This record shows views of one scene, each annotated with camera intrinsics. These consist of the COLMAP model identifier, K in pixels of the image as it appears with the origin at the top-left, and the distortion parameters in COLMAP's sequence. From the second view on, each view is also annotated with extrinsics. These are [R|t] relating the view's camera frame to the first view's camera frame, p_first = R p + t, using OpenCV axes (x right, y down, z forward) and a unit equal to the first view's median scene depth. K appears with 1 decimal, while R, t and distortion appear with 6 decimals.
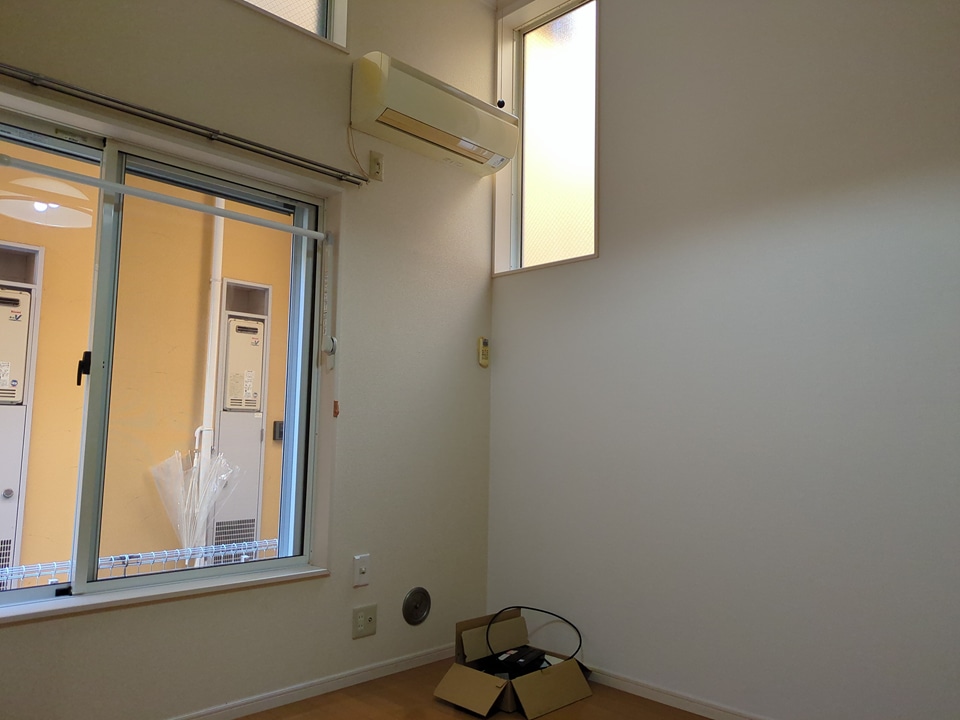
lens RADIAL K [[706.5, 0, 480.0], [0, 706.5, 360.0], [0, 0, 1]] dist [0.009276, 0.005613]
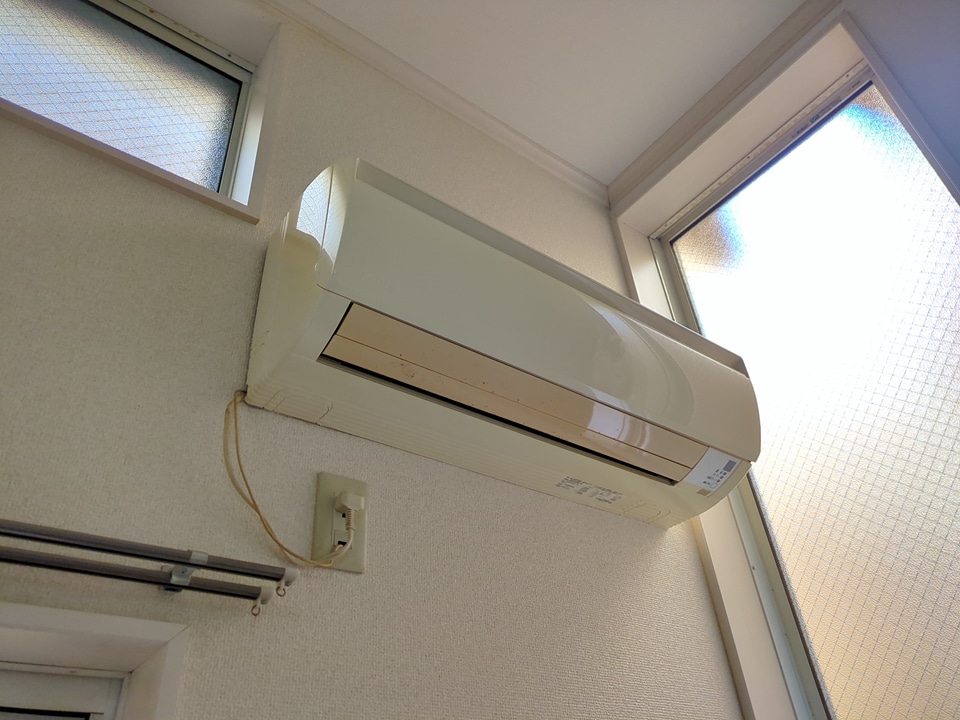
lens RADIAL K [[716.5, 0, 483.2], [0, 716.5, 353.0], [0, 0, 1]] dist [0.010113, 0.005634]
pose [[0.986504, -0.154364, -0.054606, -0.046523], [0.102770, 0.843358, -0.527433, -0.127020], [0.127469, 0.514703, 0.847840, 0.531821]]
